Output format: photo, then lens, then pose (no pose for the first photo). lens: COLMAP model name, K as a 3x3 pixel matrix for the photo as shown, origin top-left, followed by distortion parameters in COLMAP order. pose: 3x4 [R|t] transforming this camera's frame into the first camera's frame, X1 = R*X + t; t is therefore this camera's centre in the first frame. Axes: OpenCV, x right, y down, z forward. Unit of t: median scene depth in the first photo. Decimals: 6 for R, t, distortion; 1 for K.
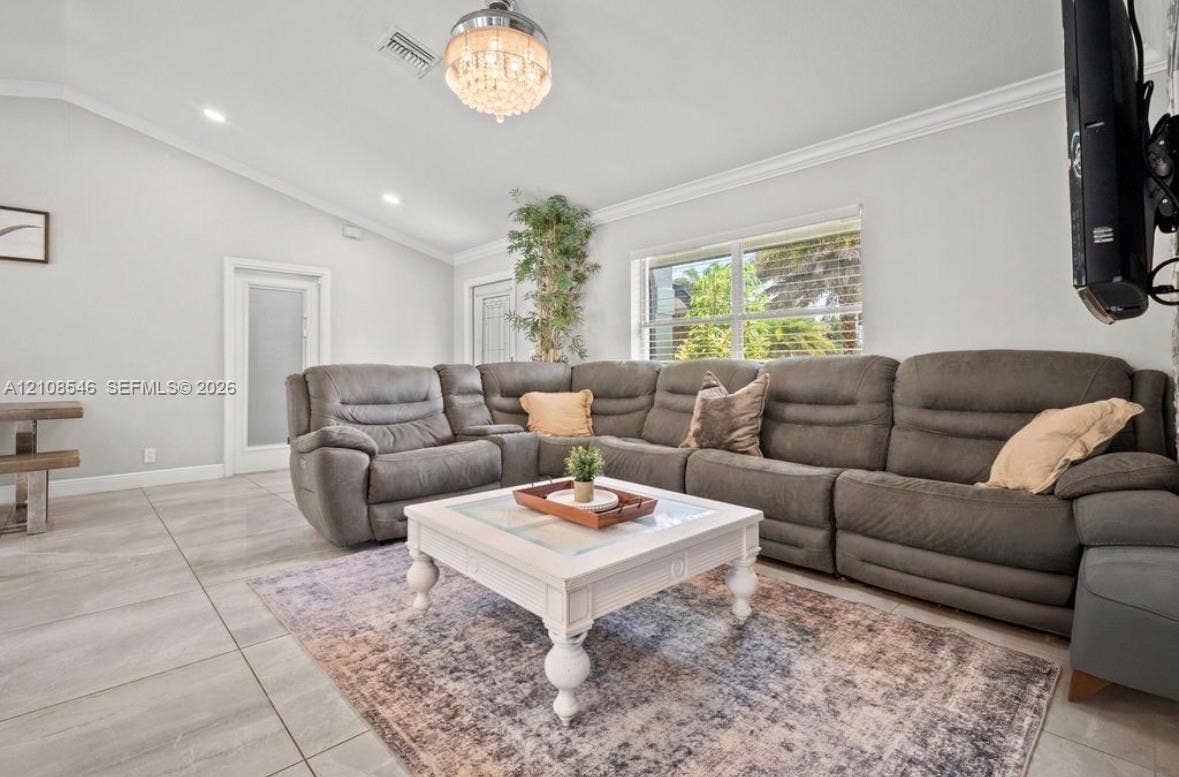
lens RADIAL K [[542.4, 0, 591.8], [0, 542.4, 361.2], [0, 0, 1]] dist [0.009067, -0.000795]
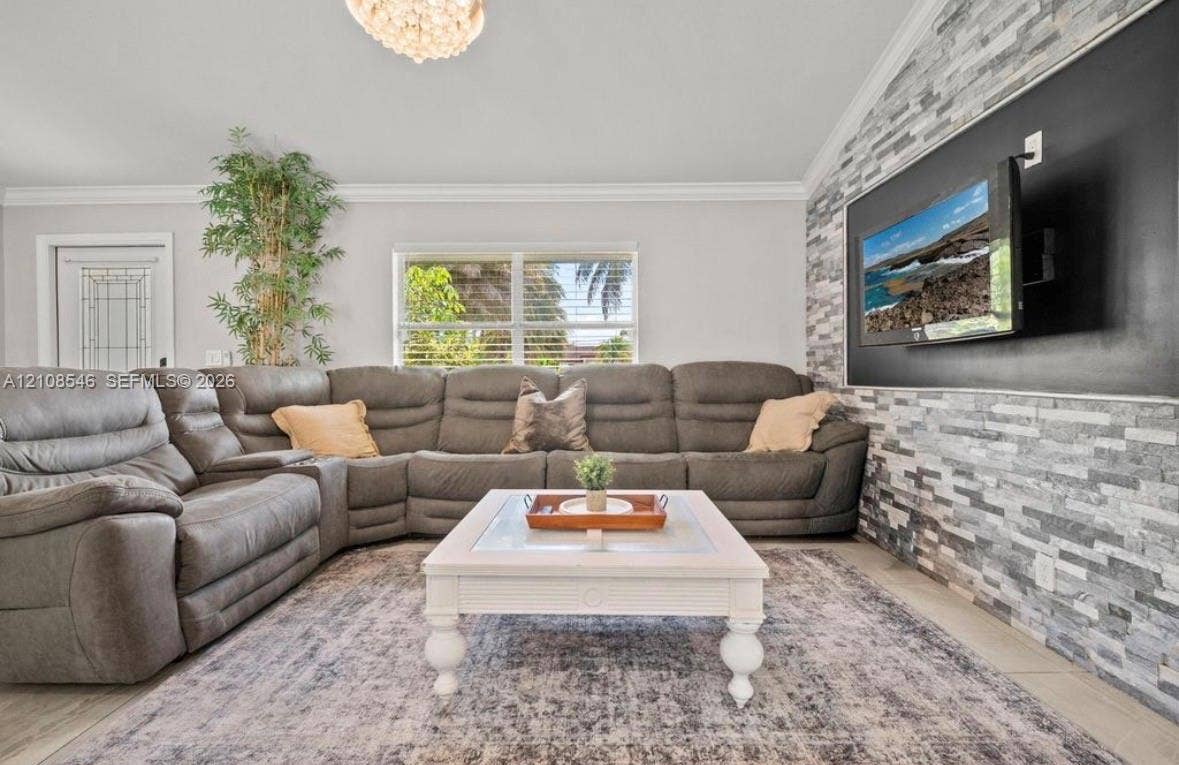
lens RADIAL K [[533.8, 0, 589.5], [0, 533.8, 378.7], [0, 0, 1]] dist [0.010299, -0.006819]
pose [[0.692868, -0.006561, 0.721034, -0.515542], [-0.005987, 0.999872, 0.014850, 0.007395], [-0.721039, -0.014606, 0.692740, 0.257466]]
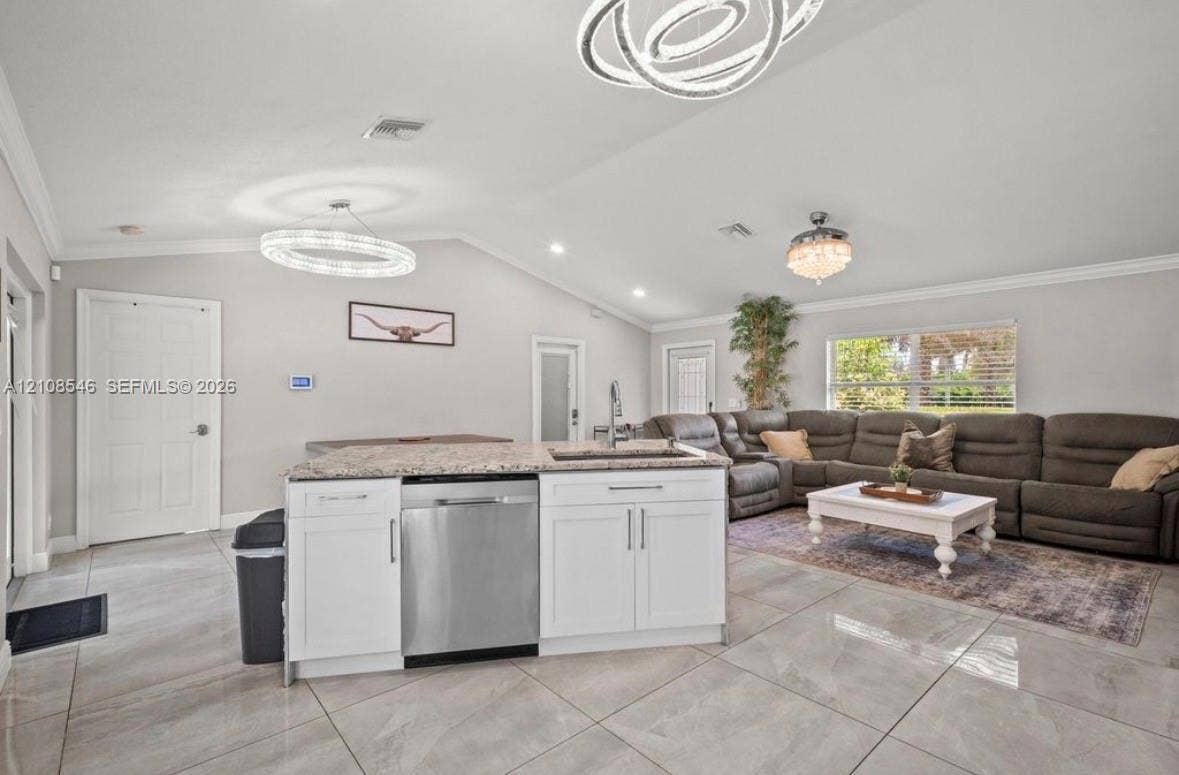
lens RADIAL K [[542.4, 0, 584.5], [0, 542.4, 392.5], [0, 0, 1]] dist [0.009067, -0.000795]
pose [[0.998872, 0.005365, -0.047176, -0.785072], [-0.005043, 0.999963, 0.006950, -0.083045], [0.047211, -0.006704, 0.998862, -0.755046]]
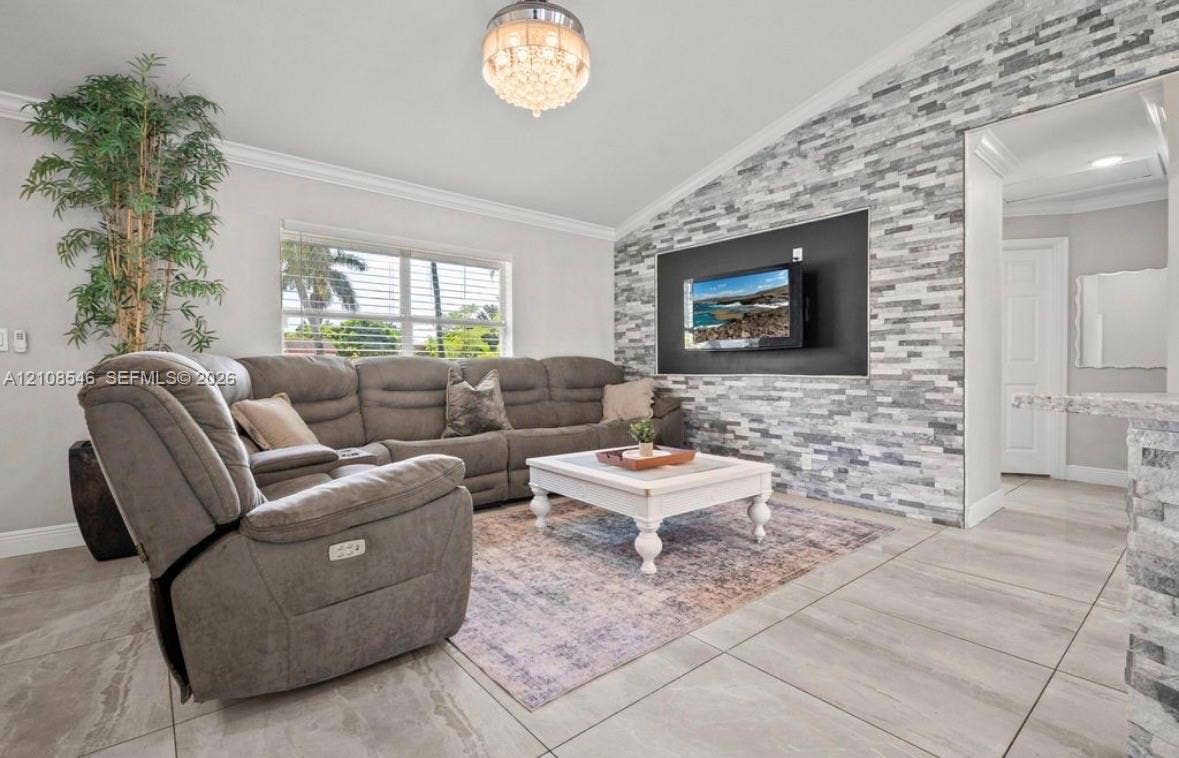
lens RADIAL K [[532.7, 0, 588.2], [0, 532.7, 372.2], [0, 0, 1]] dist [0.002343, -0.005858]
pose [[0.067199, -0.007400, 0.997712, -1.046482], [-0.011396, 0.999902, 0.008184, 0.018301], [-0.997674, -0.011920, 0.067108, 0.774034]]
